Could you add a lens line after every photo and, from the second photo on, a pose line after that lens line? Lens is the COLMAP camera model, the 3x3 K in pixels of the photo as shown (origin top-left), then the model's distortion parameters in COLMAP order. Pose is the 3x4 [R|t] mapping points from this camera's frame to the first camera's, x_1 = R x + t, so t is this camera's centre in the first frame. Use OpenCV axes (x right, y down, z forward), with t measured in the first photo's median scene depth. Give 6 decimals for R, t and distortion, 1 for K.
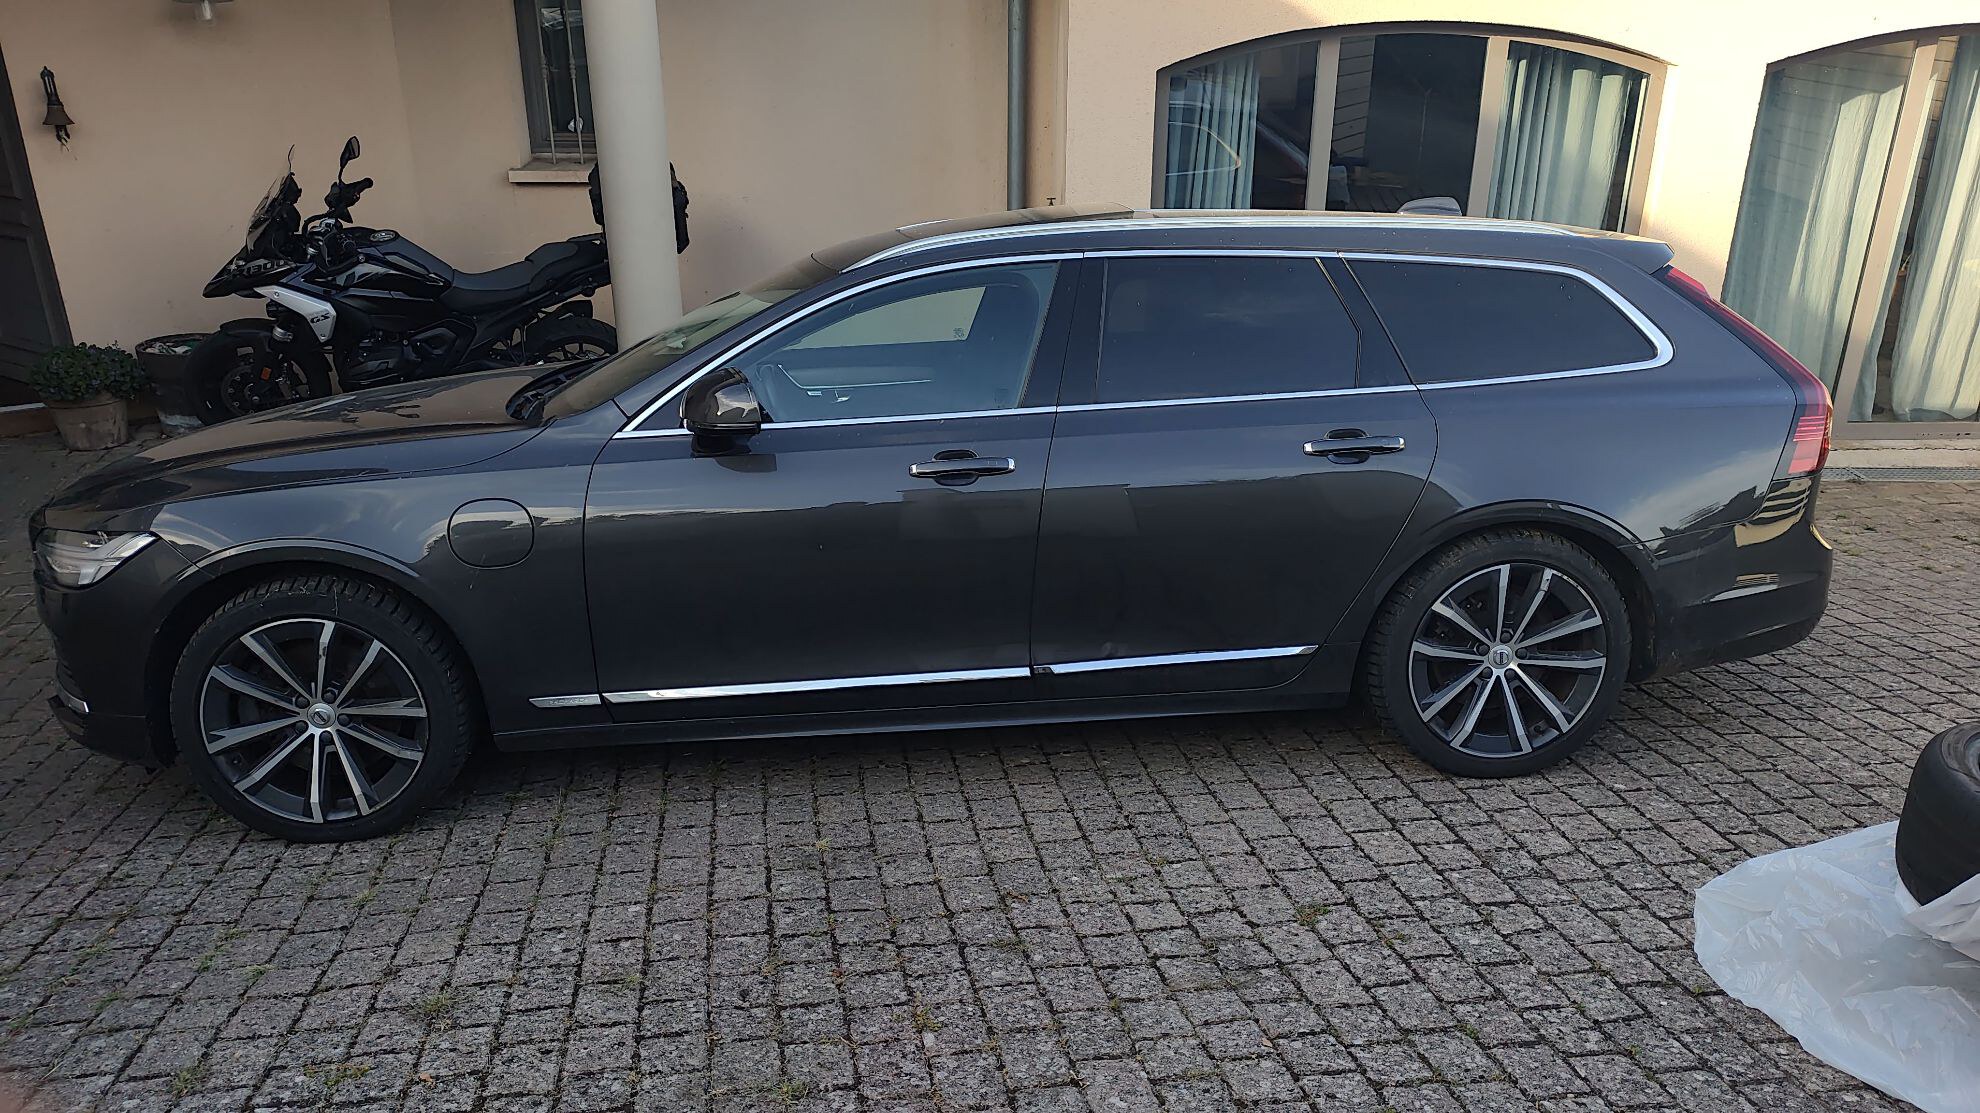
lens RADIAL K [[1359.6, 0, 990.0], [0, 1359.6, 556.5], [0, 0, 1]] dist [0.002347, -0.001298]
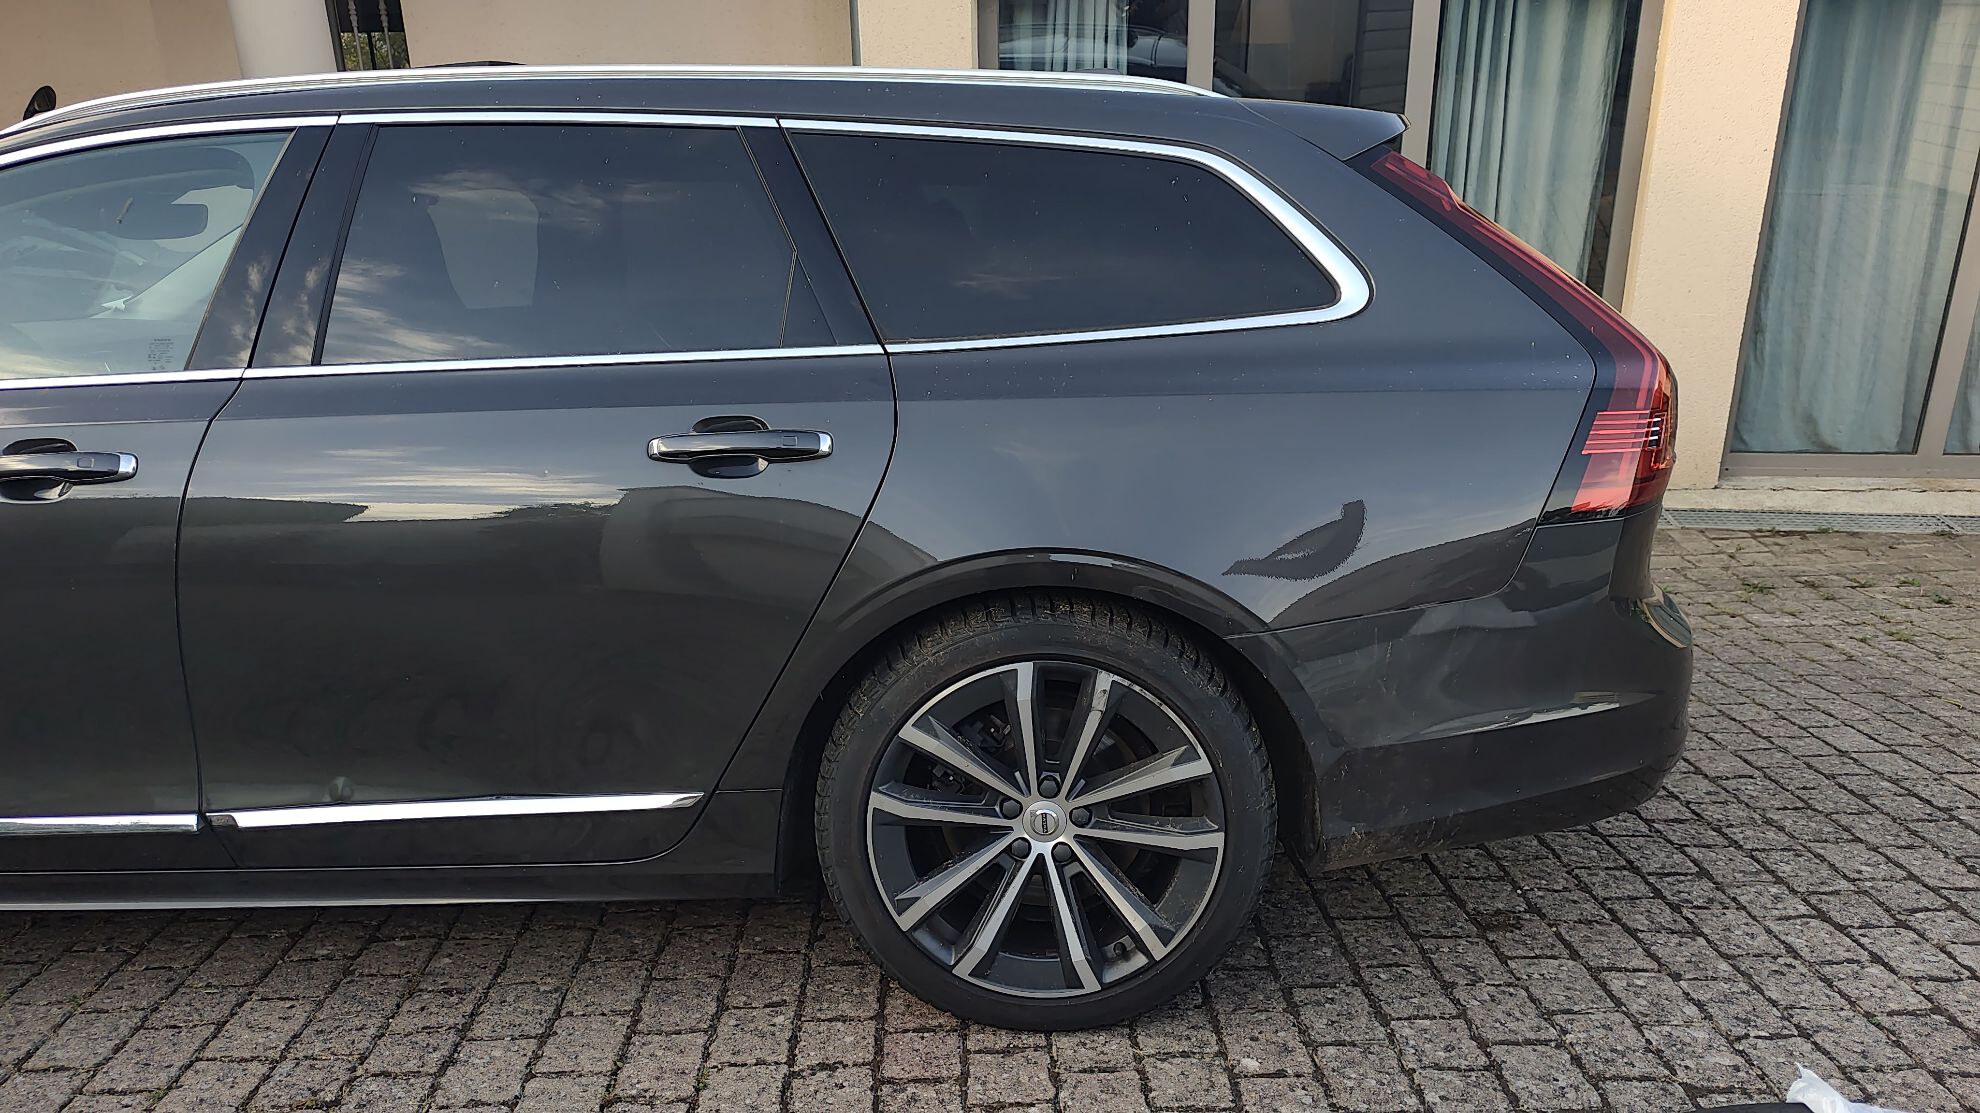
lens RADIAL K [[1395.1, 0, 990.0], [0, 1395.1, 556.5], [0, 0, 1]] dist [0.050082, -0.055622]
pose [[0.995151, 0.024344, -0.095301, 0.406863], [-0.026788, 0.999342, -0.024451, -0.022828], [0.094643, 0.026885, 0.995148, 0.409236]]
